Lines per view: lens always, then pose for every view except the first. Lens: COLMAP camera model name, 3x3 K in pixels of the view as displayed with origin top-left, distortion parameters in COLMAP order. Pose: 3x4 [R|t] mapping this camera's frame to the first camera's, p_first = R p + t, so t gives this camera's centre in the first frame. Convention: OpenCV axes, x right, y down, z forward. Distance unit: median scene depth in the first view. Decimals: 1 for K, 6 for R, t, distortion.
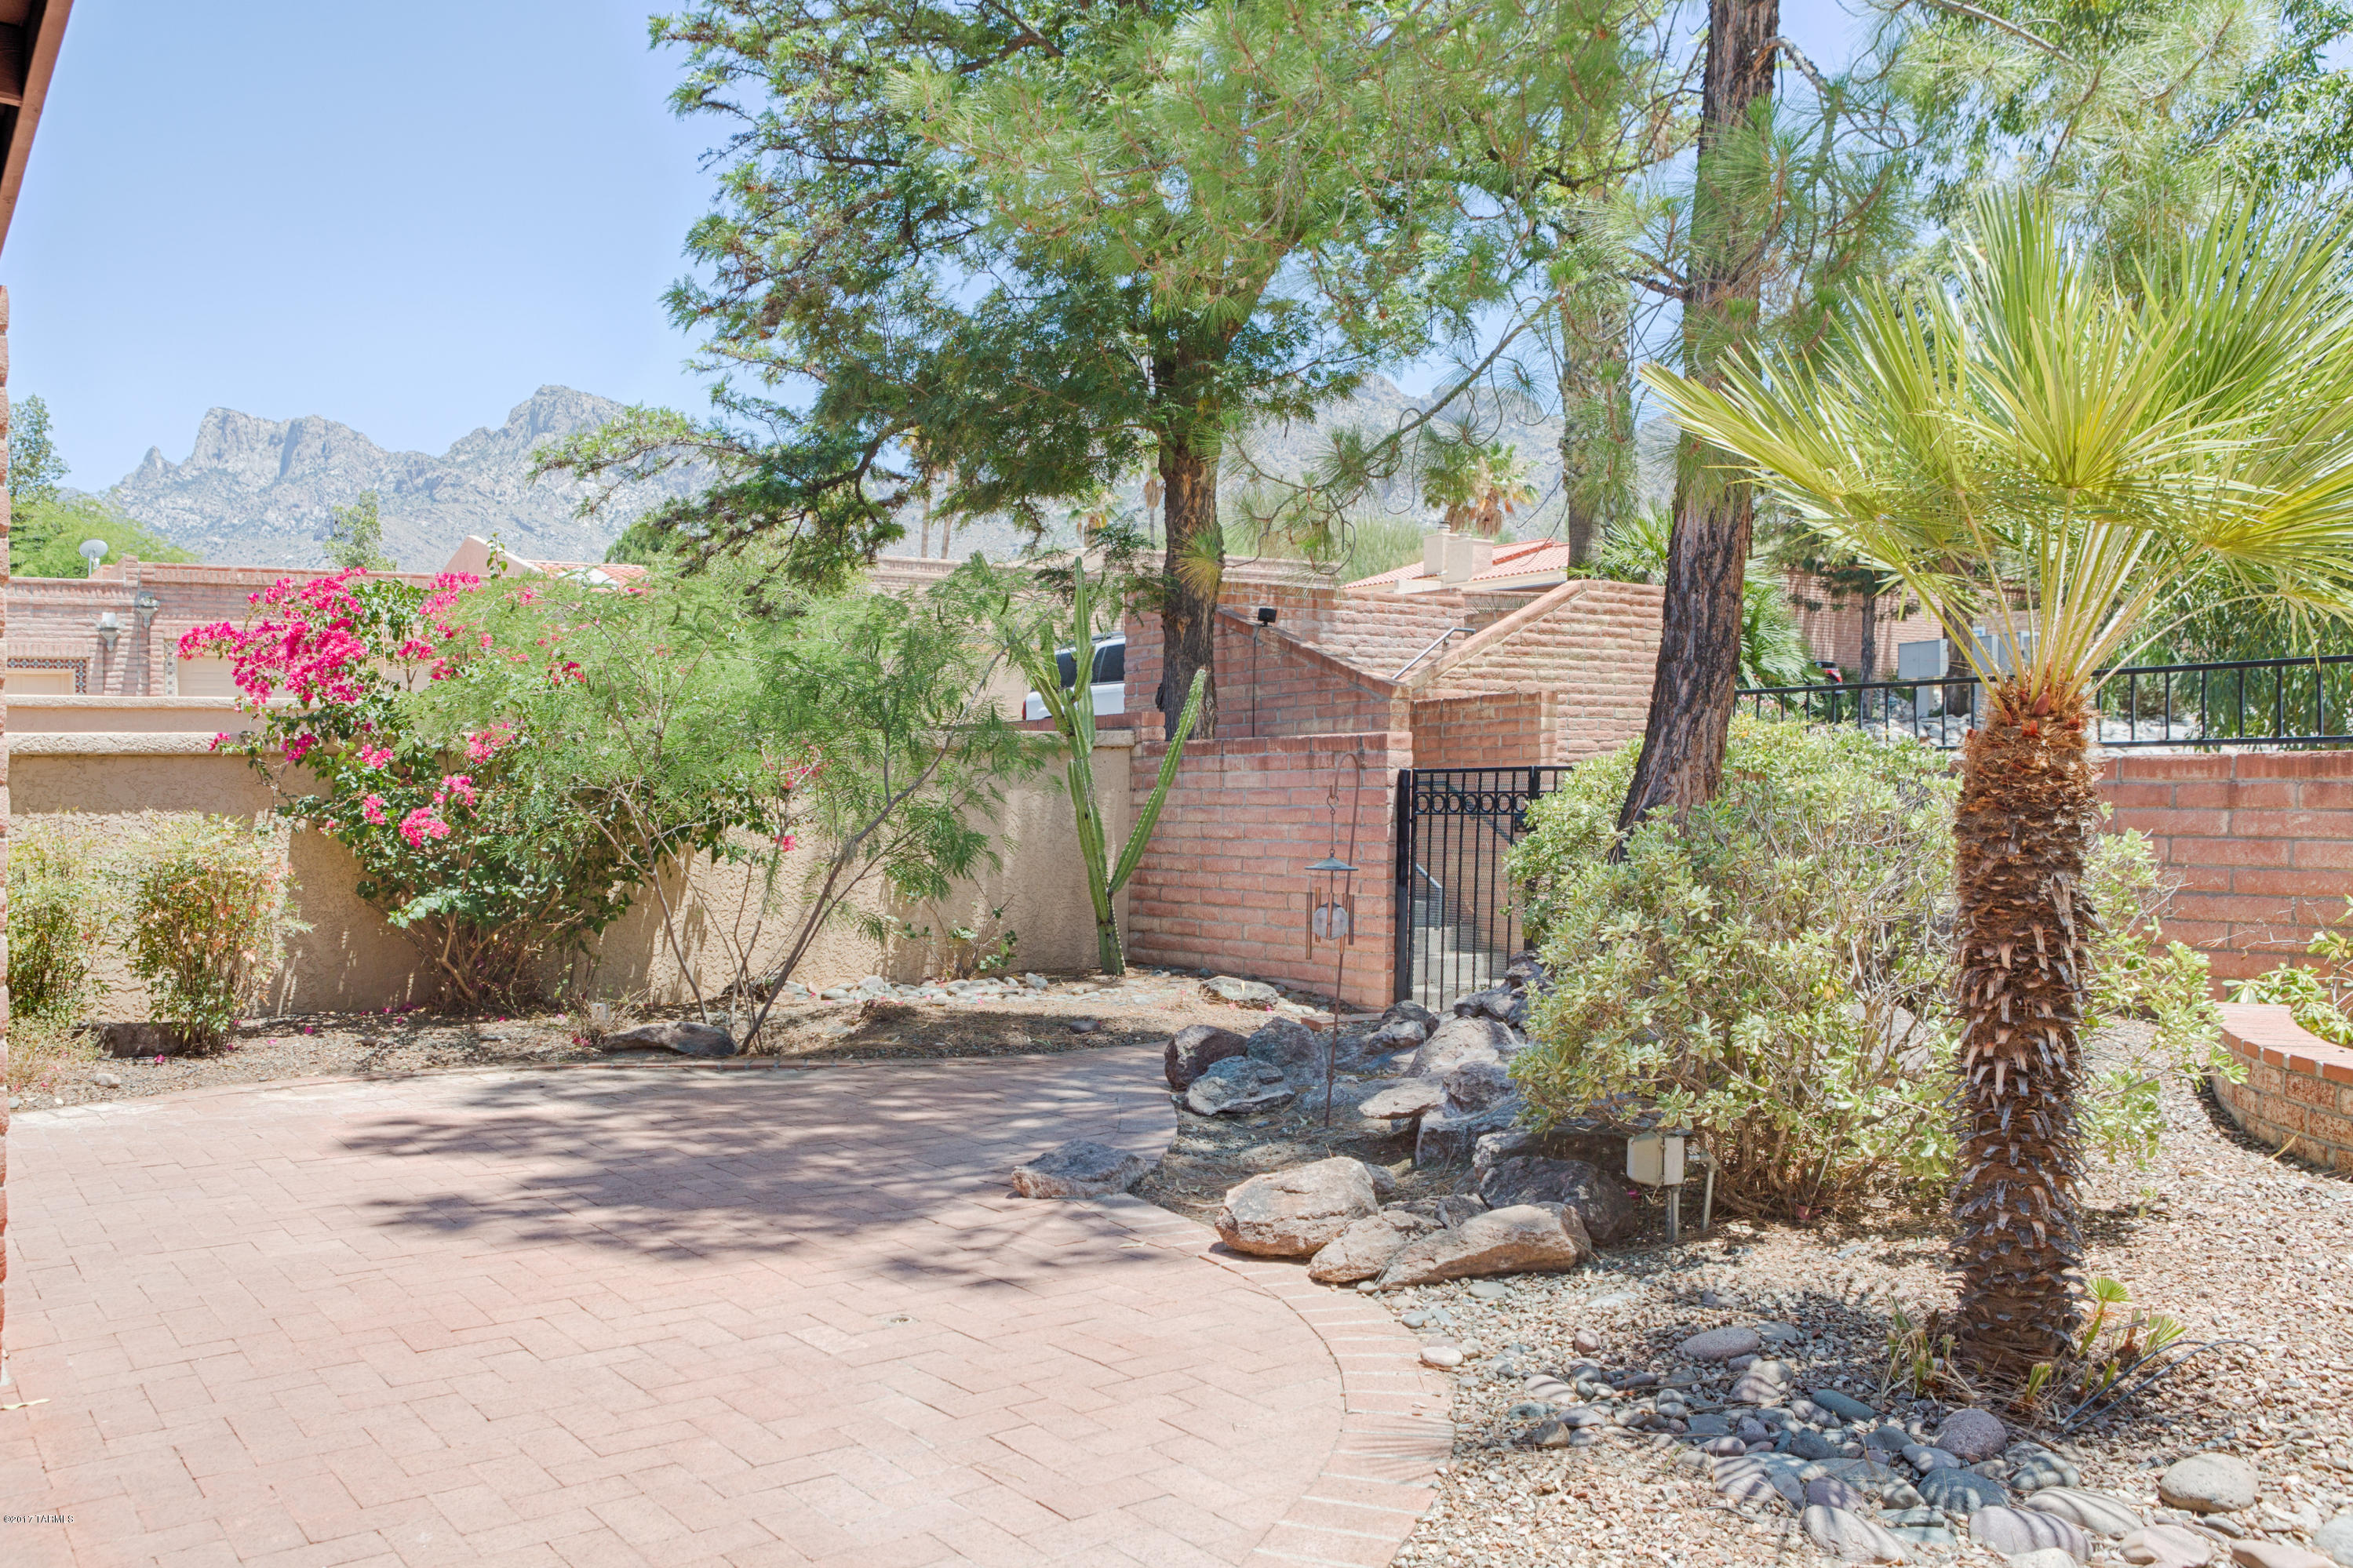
lens RADIAL K [[1944.4, 0, 1176.1], [0, 1944.4, 700.3], [0, 0, 1]] dist [-0.072132, 0.078949]
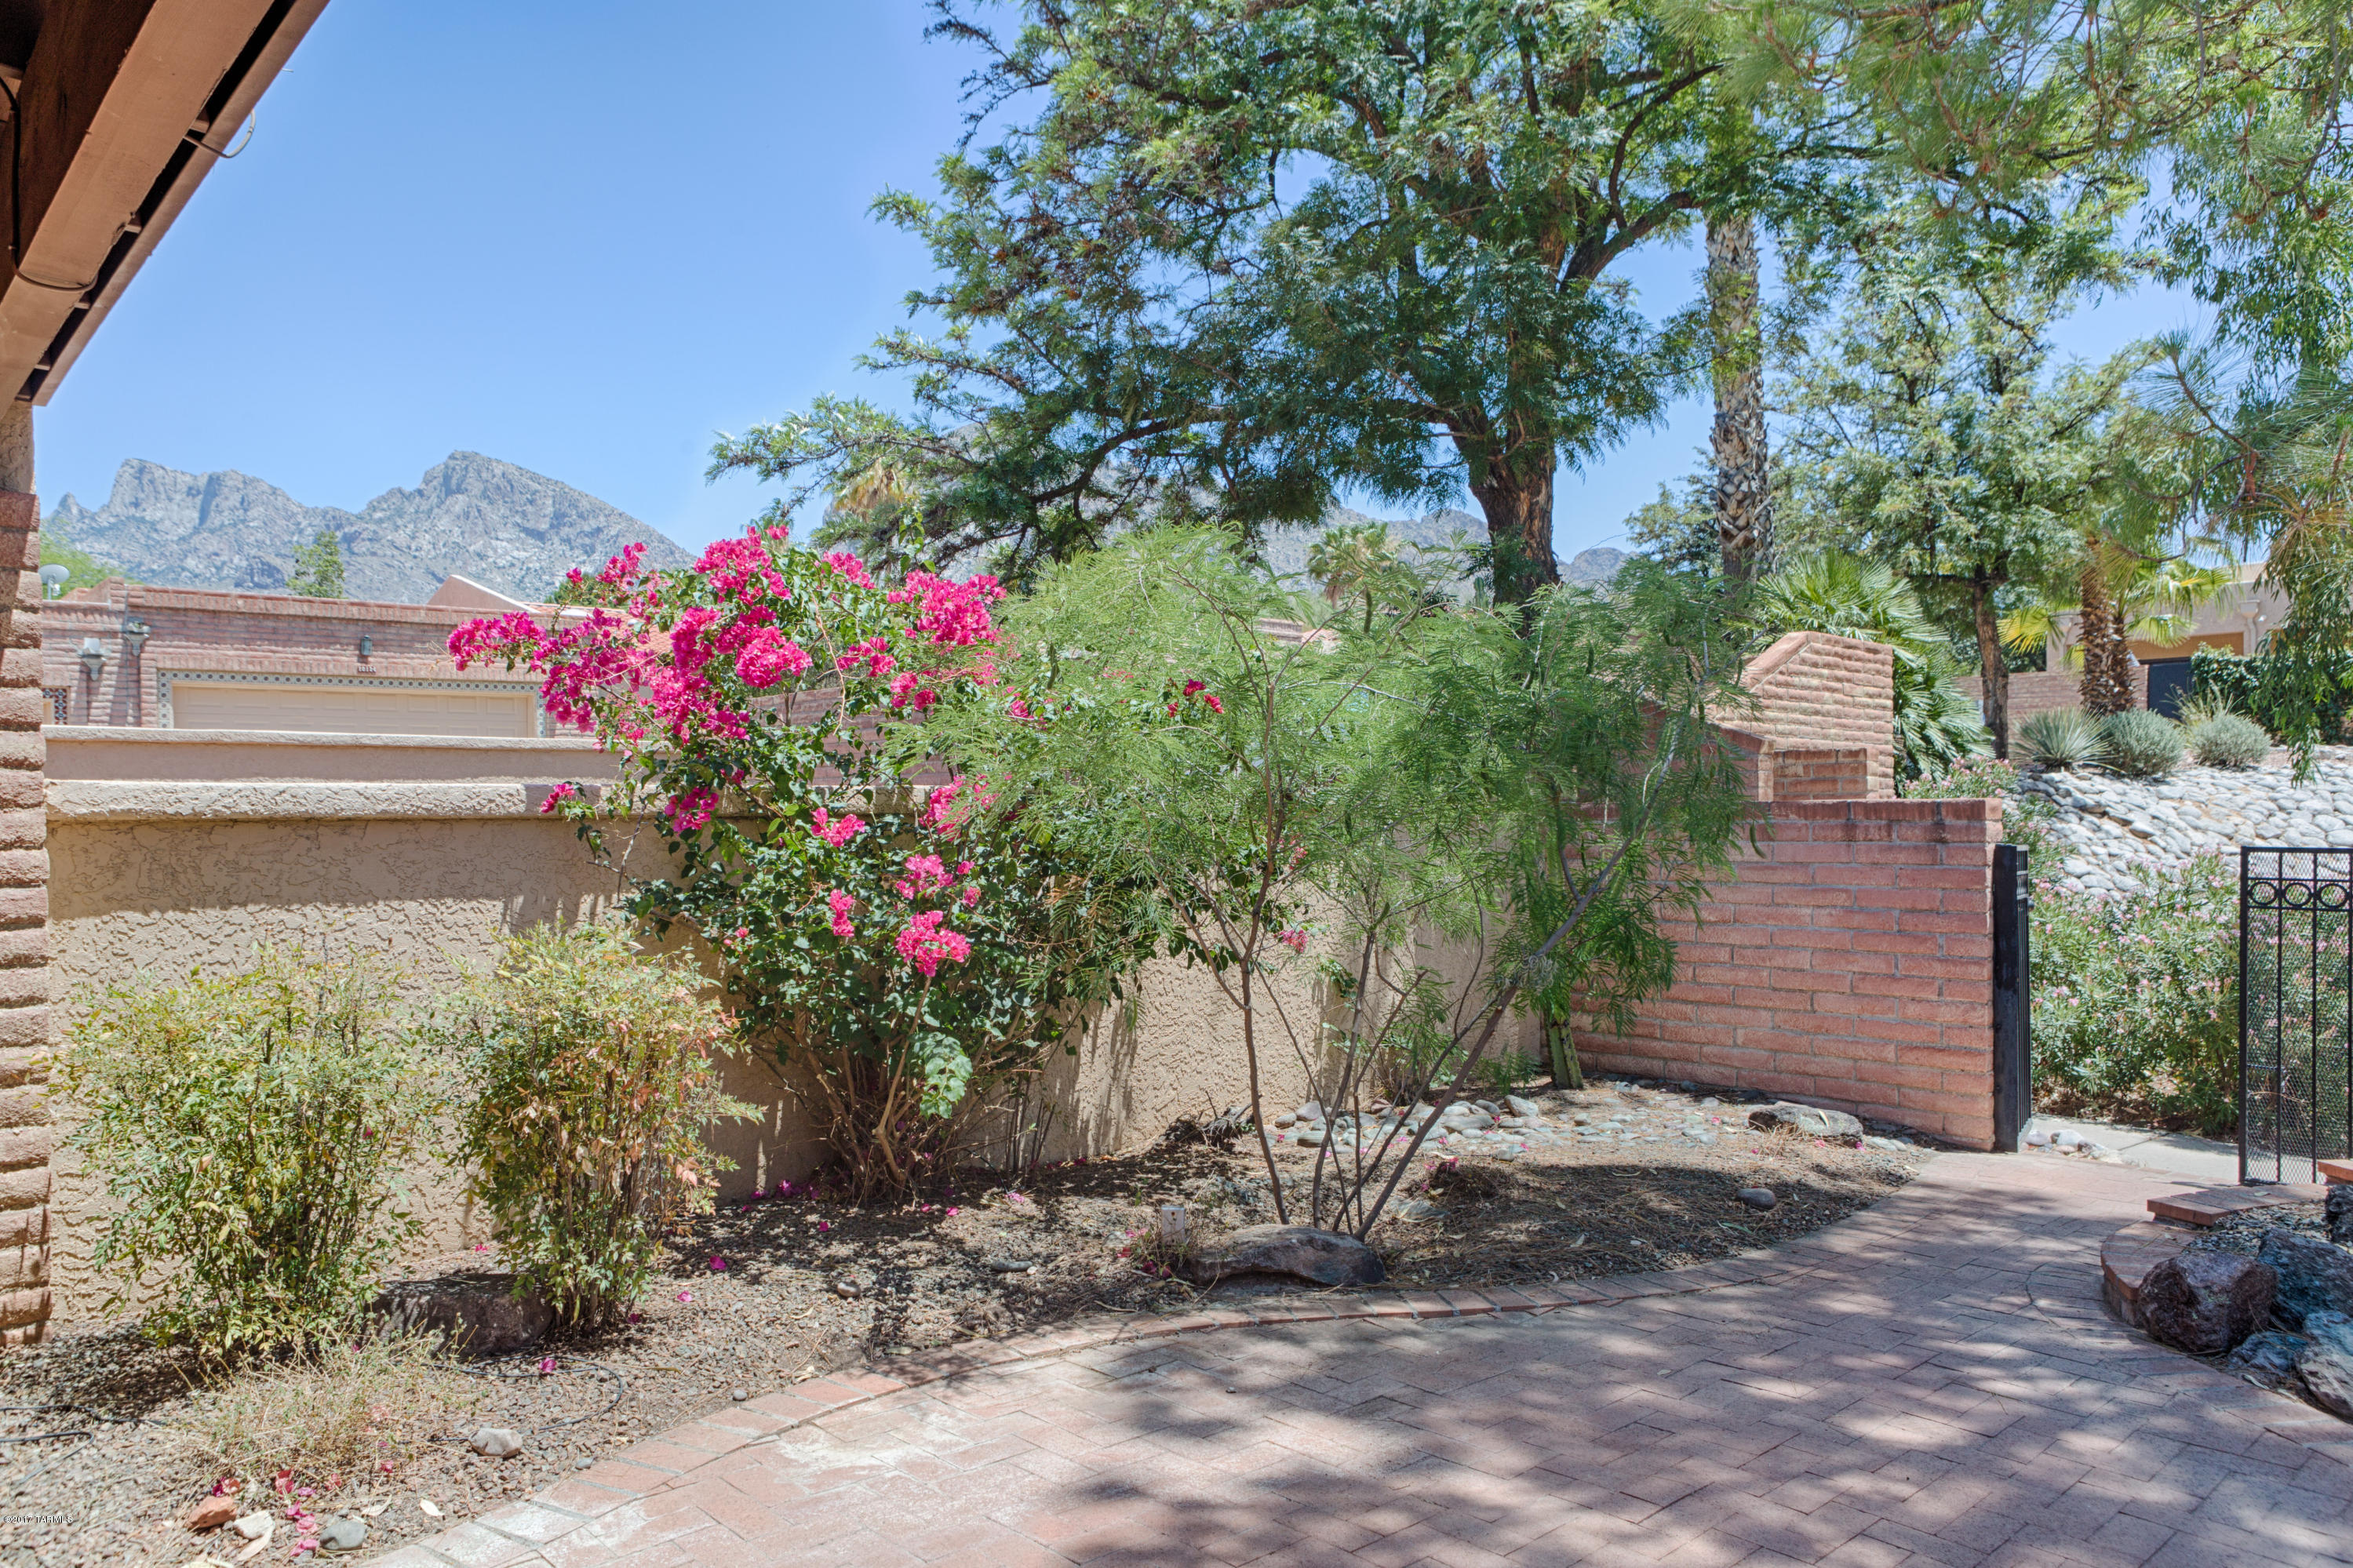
lens RADIAL K [[1618.1, 0, 1174.3], [0, 1618.1, 802.7], [0, 0, 1]] dist [-0.073785, 0.086809]
pose [[0.991958, 0.010319, 0.126148, -0.210058], [-0.014549, 0.999361, 0.032655, 0.001292], [-0.125730, -0.034228, 0.991474, 0.264282]]
